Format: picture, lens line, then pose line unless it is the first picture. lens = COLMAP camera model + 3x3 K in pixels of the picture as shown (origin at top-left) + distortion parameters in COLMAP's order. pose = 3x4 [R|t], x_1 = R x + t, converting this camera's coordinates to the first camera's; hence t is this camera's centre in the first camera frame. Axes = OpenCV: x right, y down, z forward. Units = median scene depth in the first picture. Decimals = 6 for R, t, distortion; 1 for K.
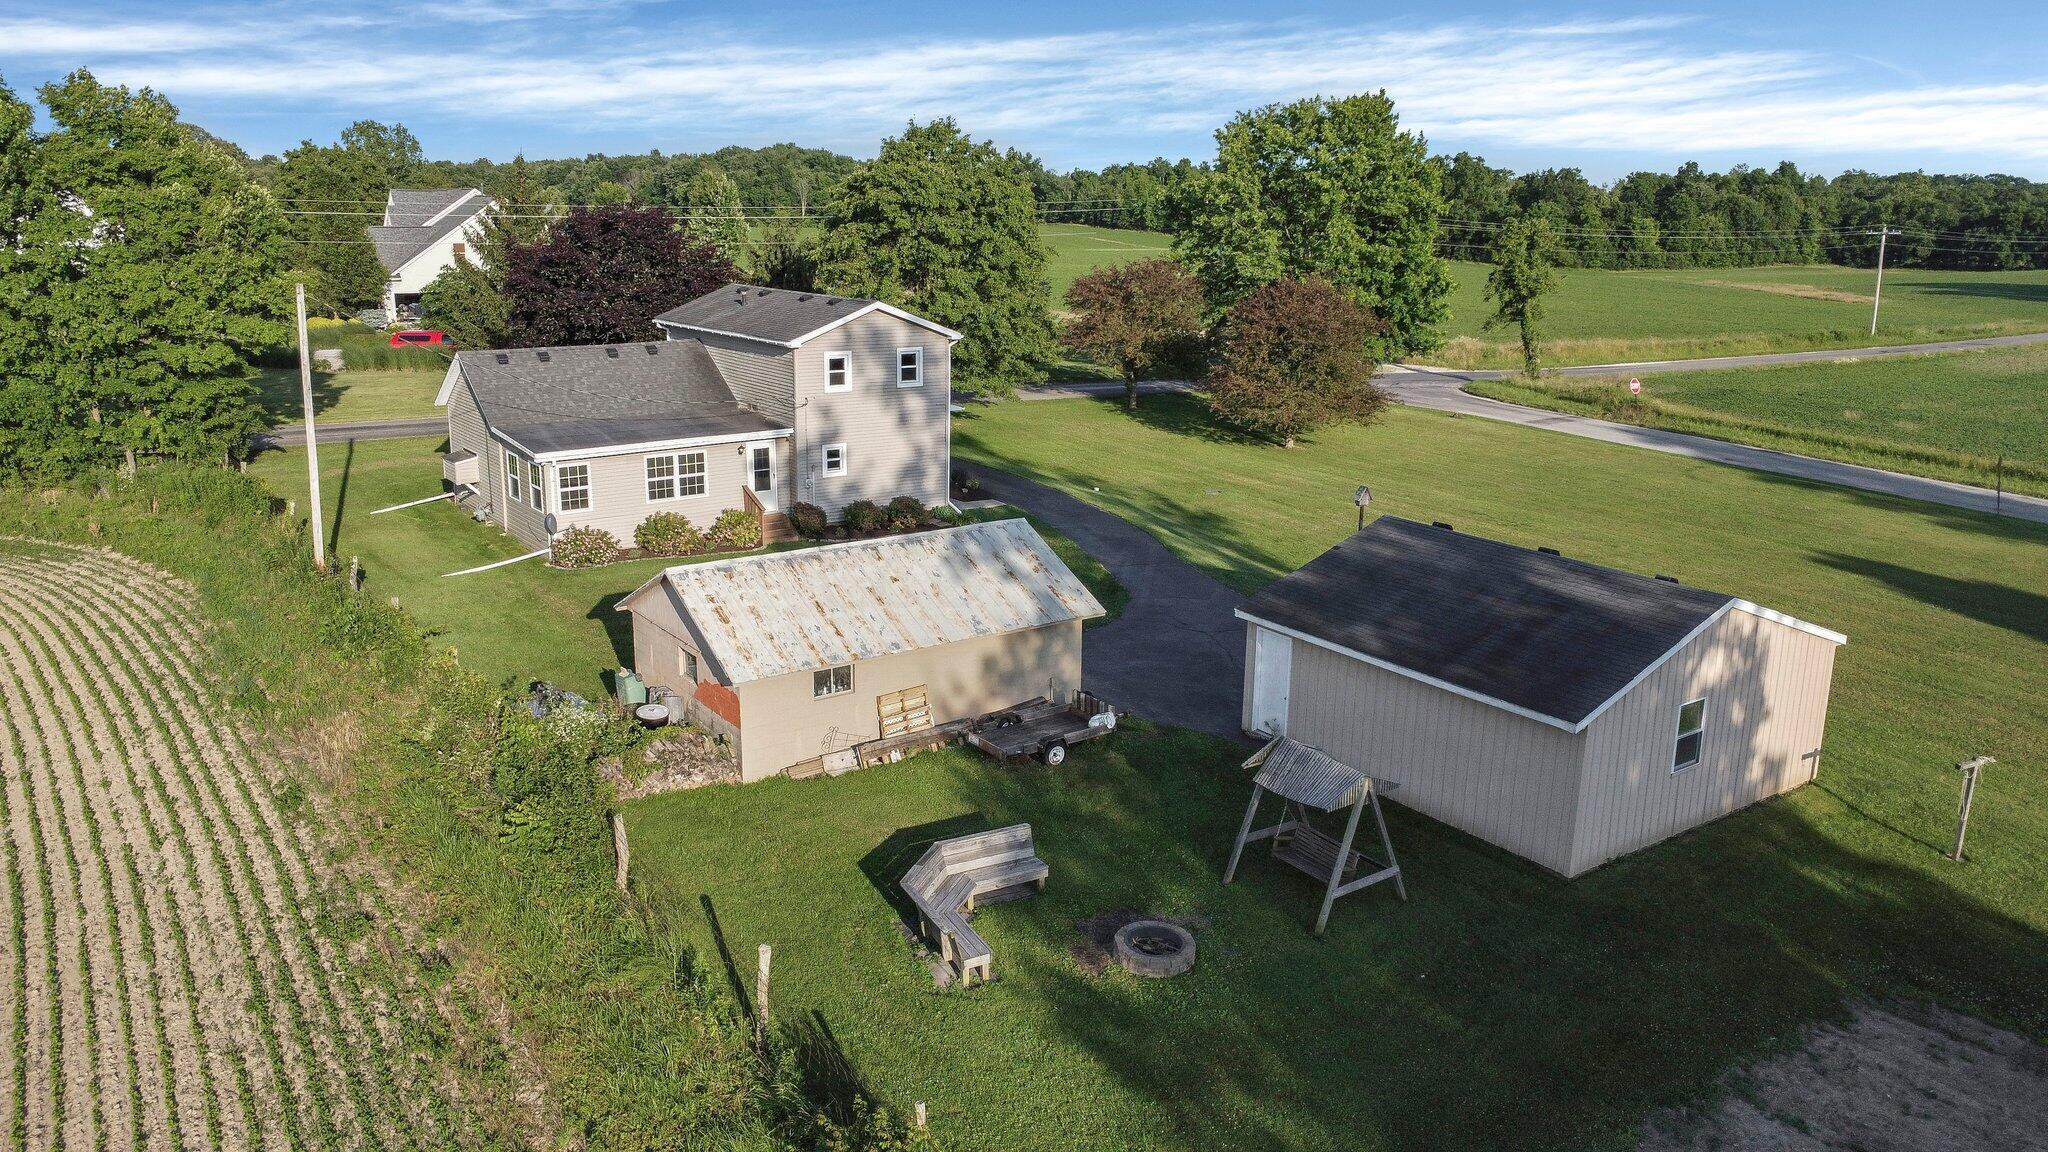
lens RADIAL K [[1481.0, 0, 1019.3], [0, 1481.0, 577.4], [0, 0, 1]] dist [-0.032824, 0.003981]
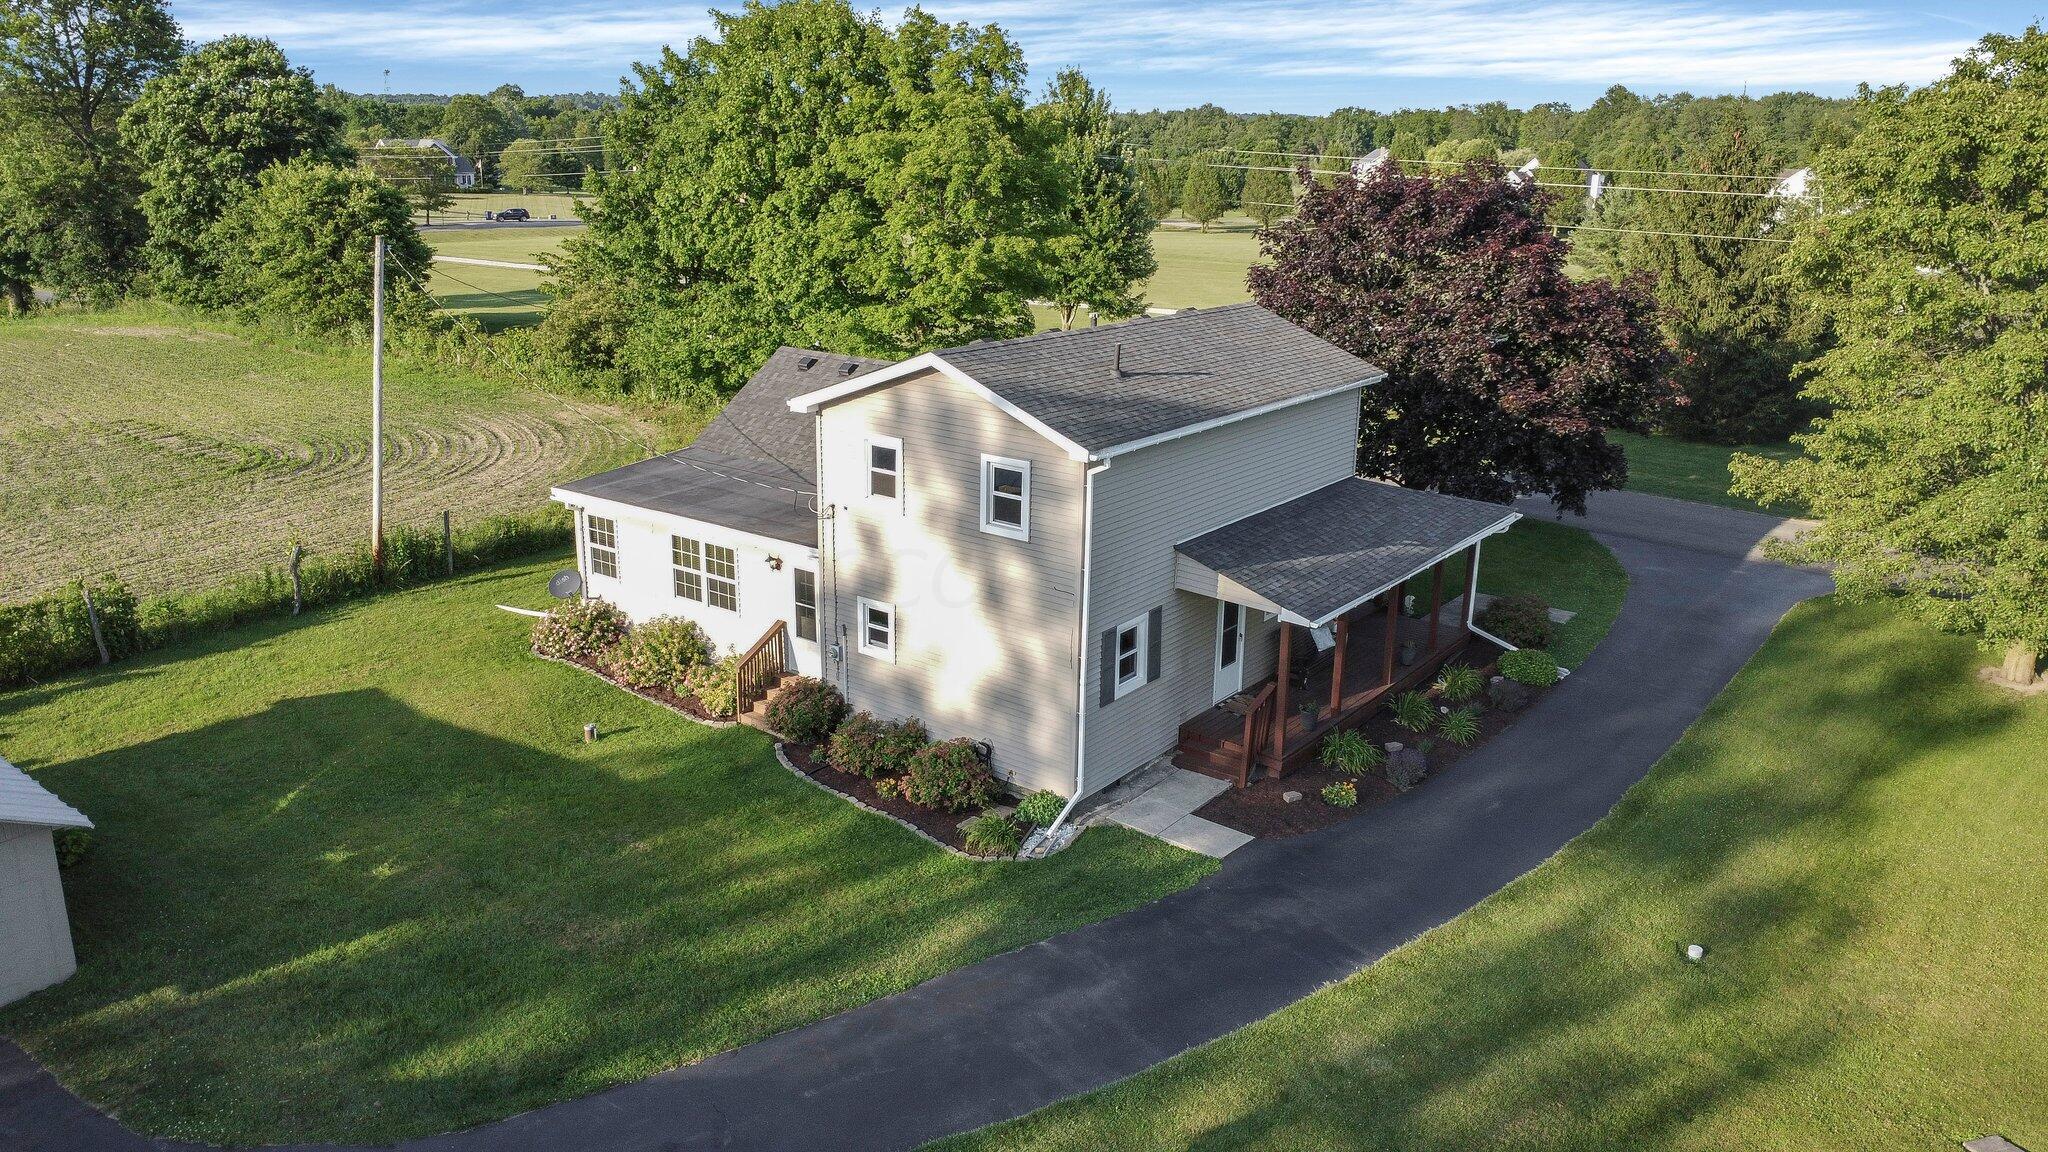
lens RADIAL K [[1481.0, 0, 1019.3], [0, 1481.0, 577.4], [0, 0, 1]] dist [-0.032824, 0.003981]
pose [[0.290306, 0.266400, -0.919105, 0.394682], [-0.249521, 0.948316, 0.196053, -0.221450], [0.923830, 0.172420, 0.341774, 0.874914]]
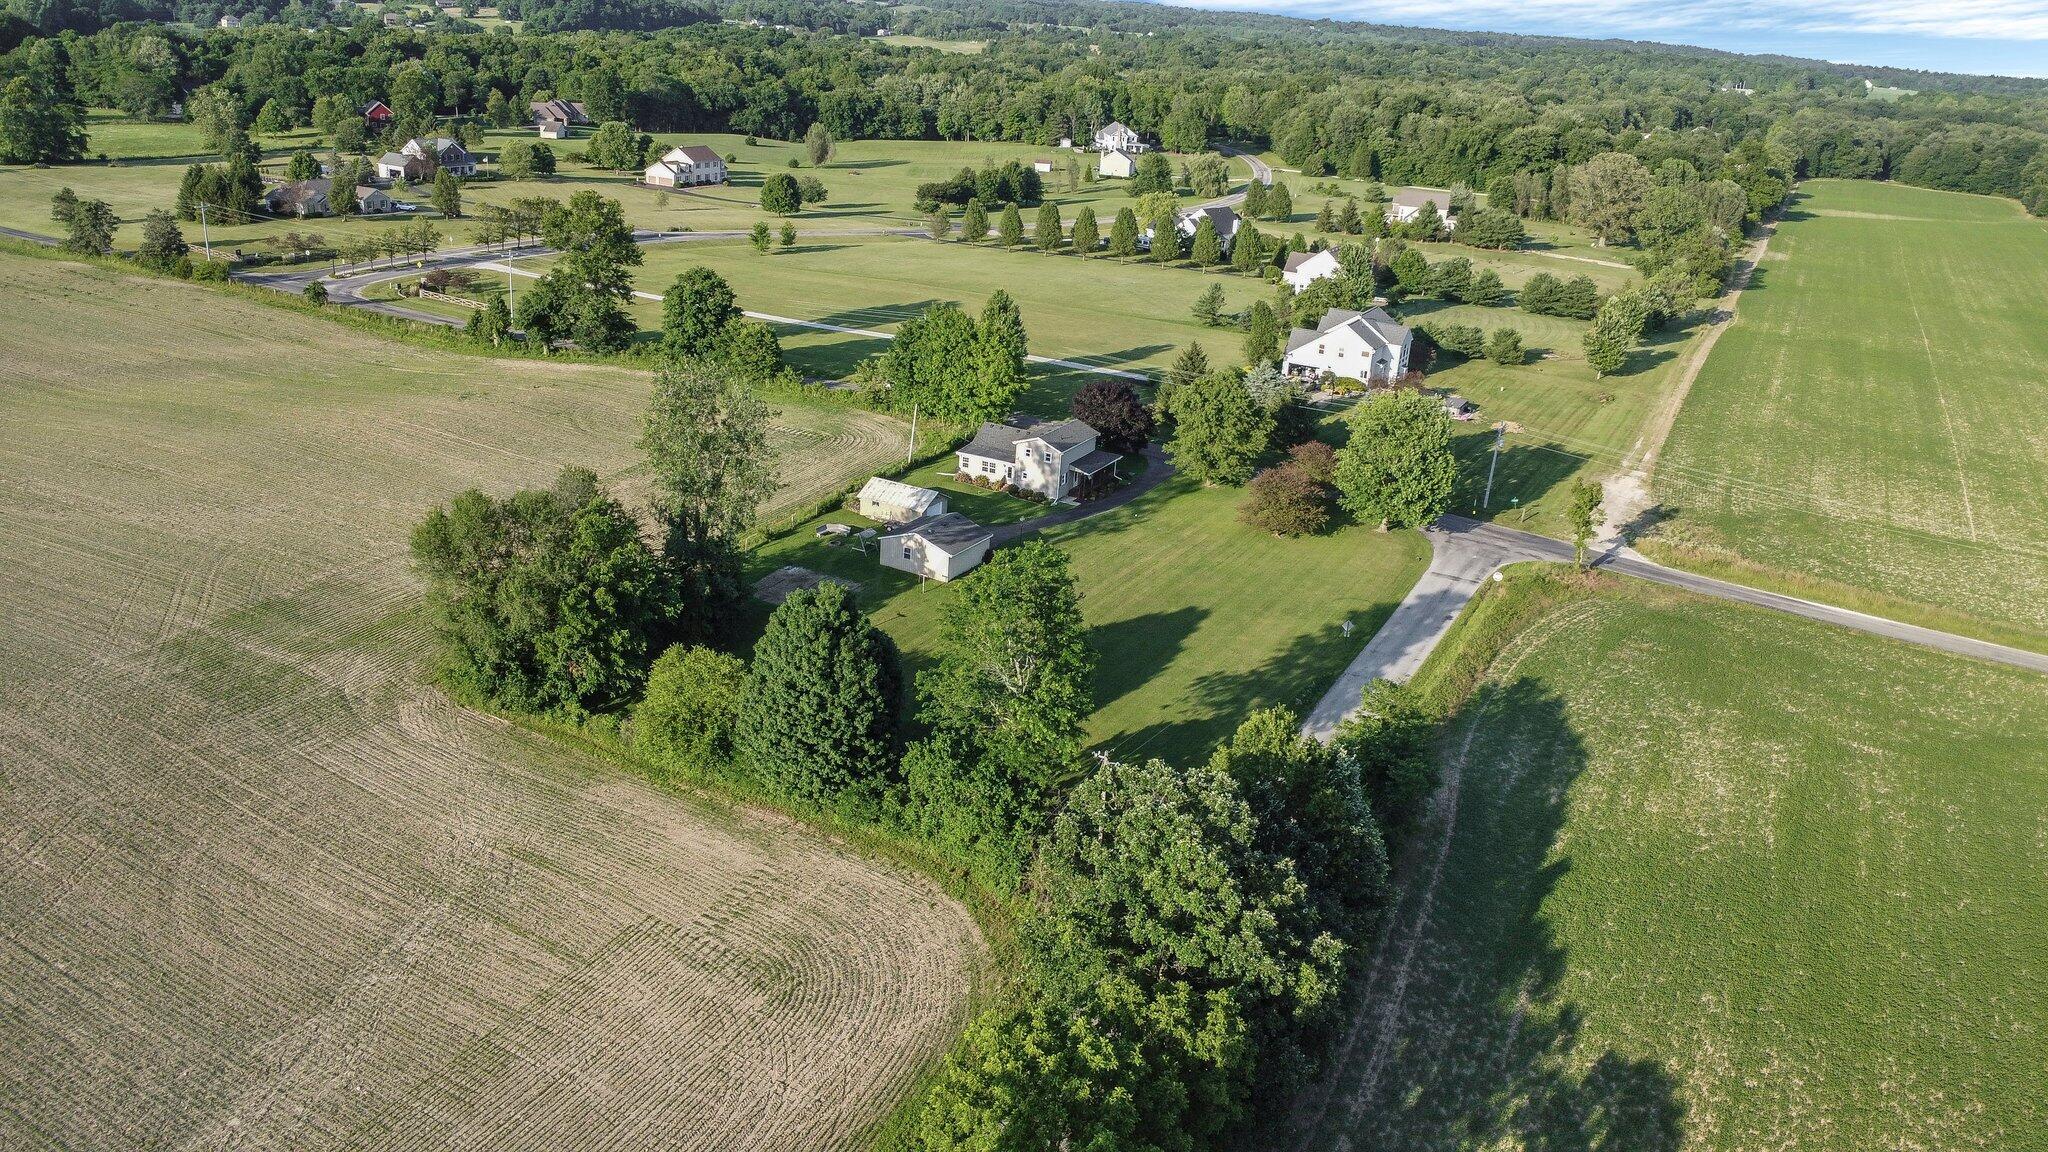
lens RADIAL K [[1481.0, 0, 1019.3], [0, 1481.0, 577.4], [0, 0, 1]] dist [-0.032824, 0.003981]
pose [[0.441879, 0.340756, -0.829836, 3.055906], [-0.278360, 0.931469, 0.234266, -0.713780], [0.852794, 0.127476, 0.506450, -0.853659]]
